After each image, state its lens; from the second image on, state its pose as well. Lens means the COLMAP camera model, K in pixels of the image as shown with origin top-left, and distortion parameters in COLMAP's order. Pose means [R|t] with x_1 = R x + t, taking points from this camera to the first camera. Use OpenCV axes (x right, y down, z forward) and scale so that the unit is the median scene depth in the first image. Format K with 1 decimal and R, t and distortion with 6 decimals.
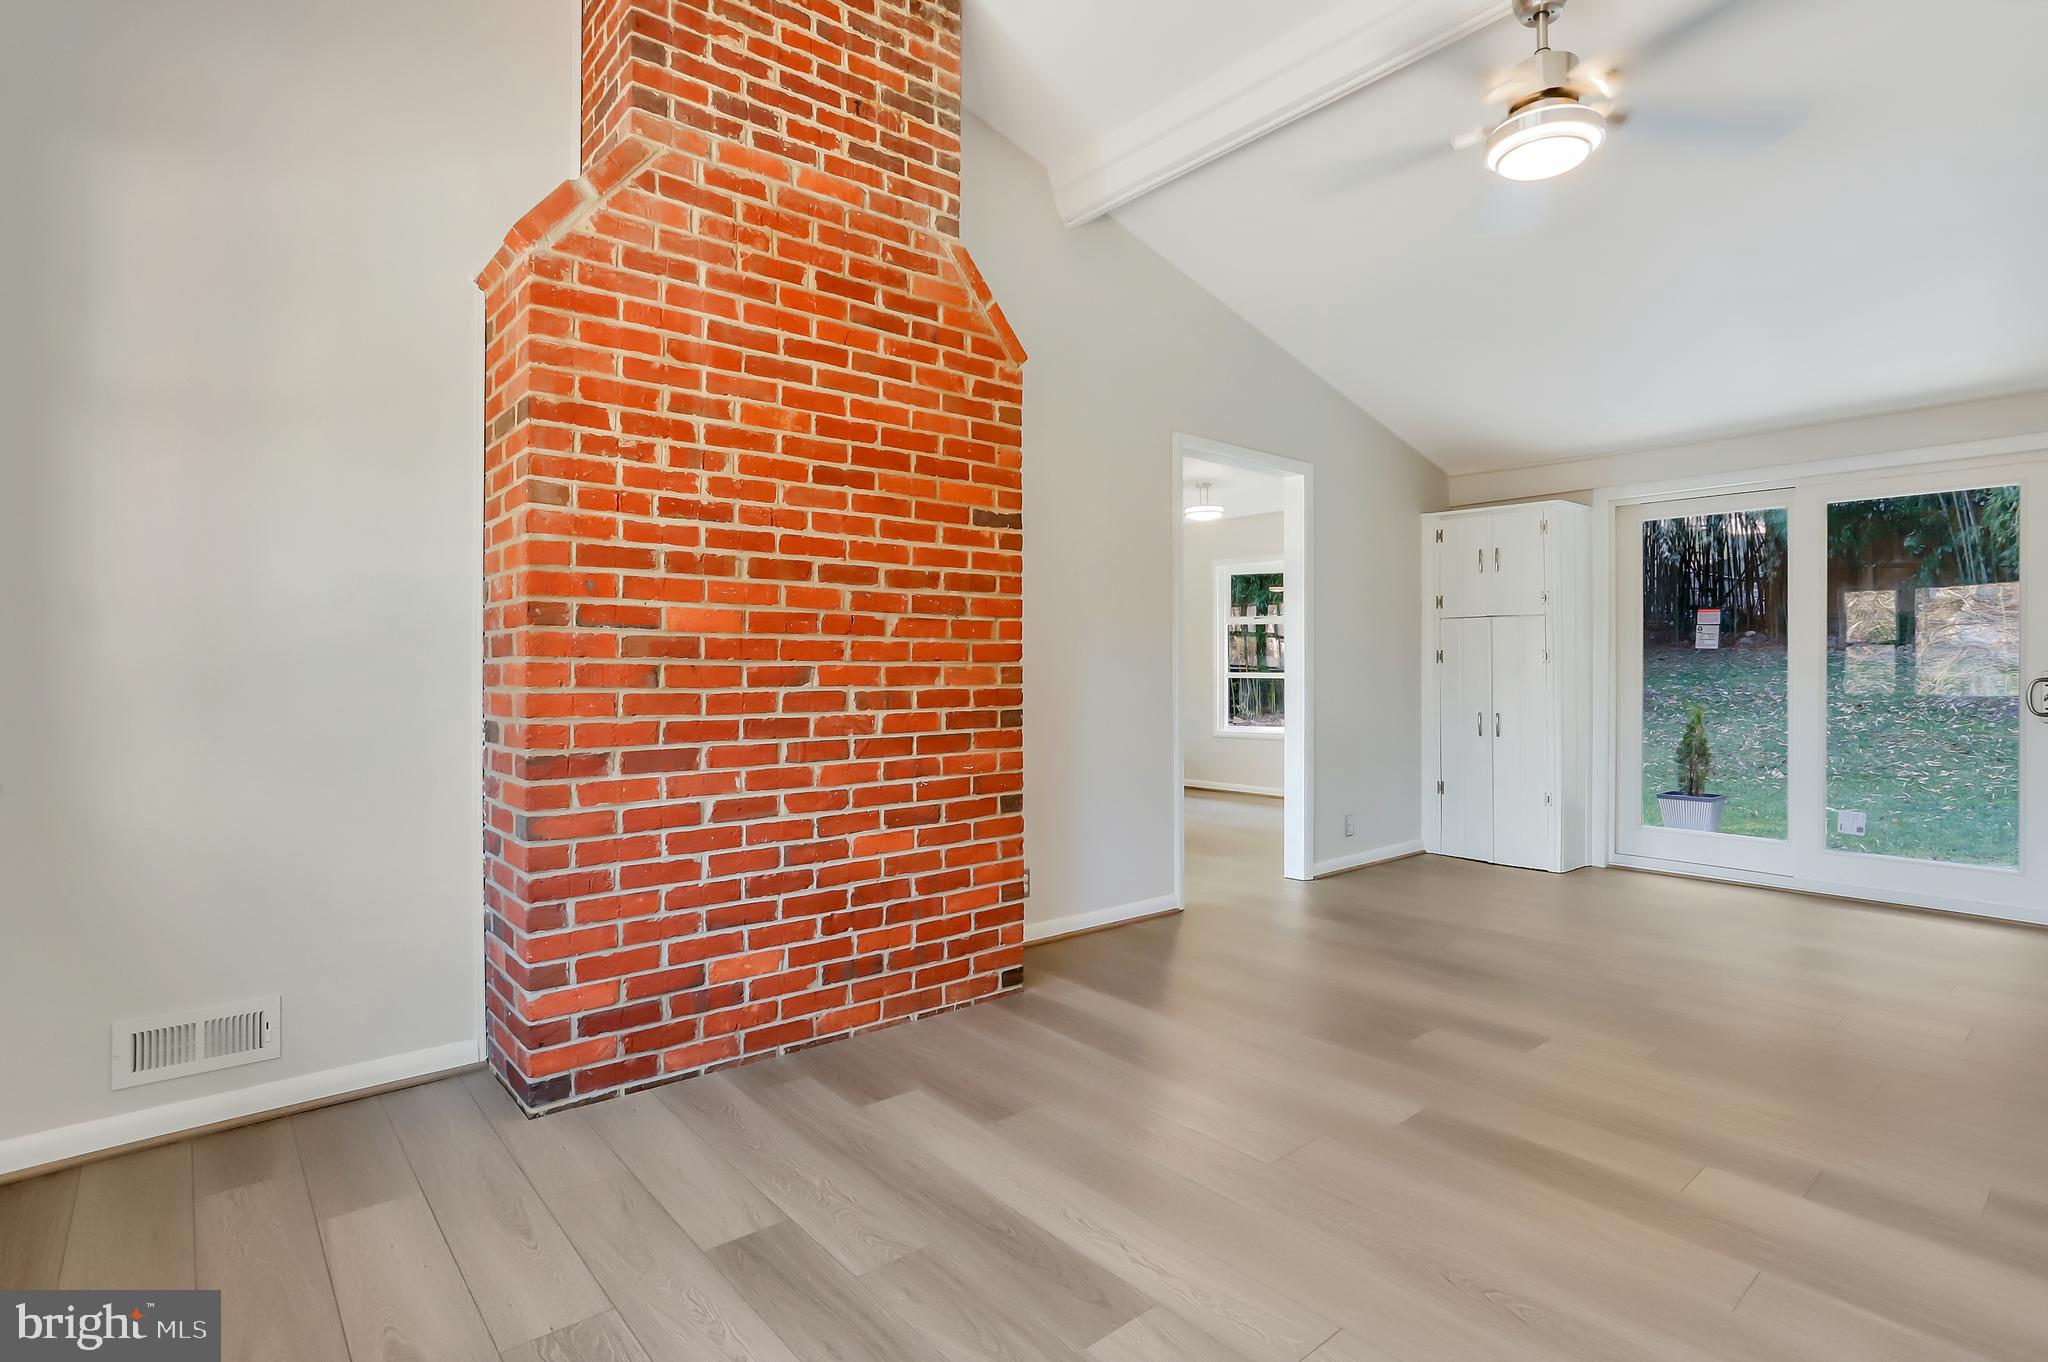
lens RADIAL K [[1004.3, 0, 1031.0], [0, 1004.3, 674.1], [0, 0, 1]] dist [-0.056163, 0.030706]
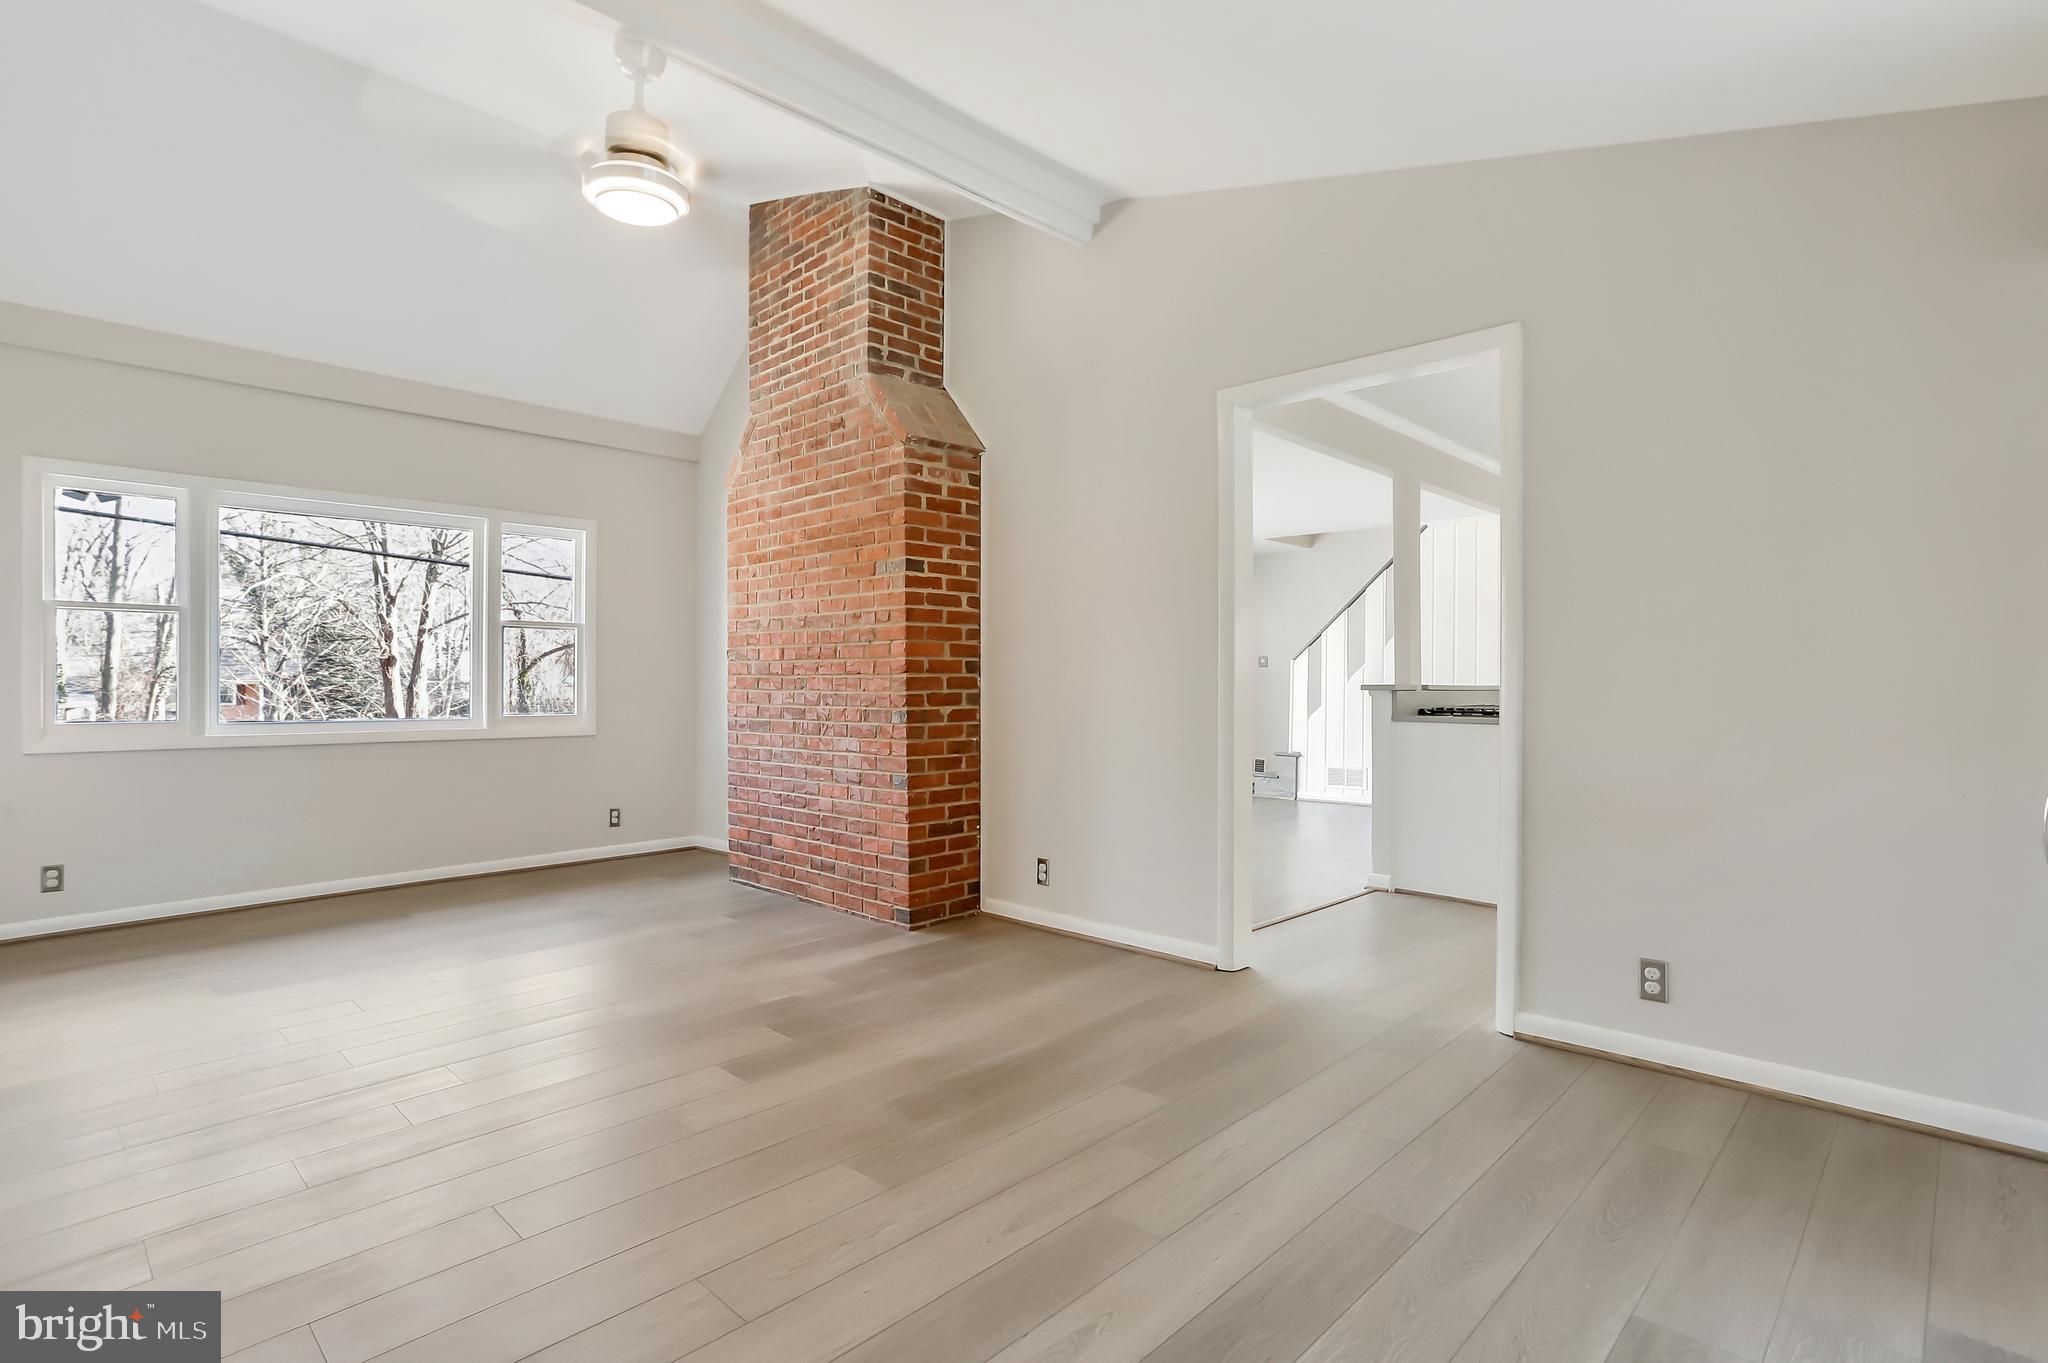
lens RADIAL K [[1004.3, 0, 1031.0], [0, 1004.3, 674.6], [0, 0, 1]] dist [-0.056163, 0.030706]
pose [[0.103618, -0.001389, -0.994616, 1.420865], [0.007734, 0.999970, -0.000590, -0.006508], [0.994587, -0.007631, 0.103626, 1.130966]]
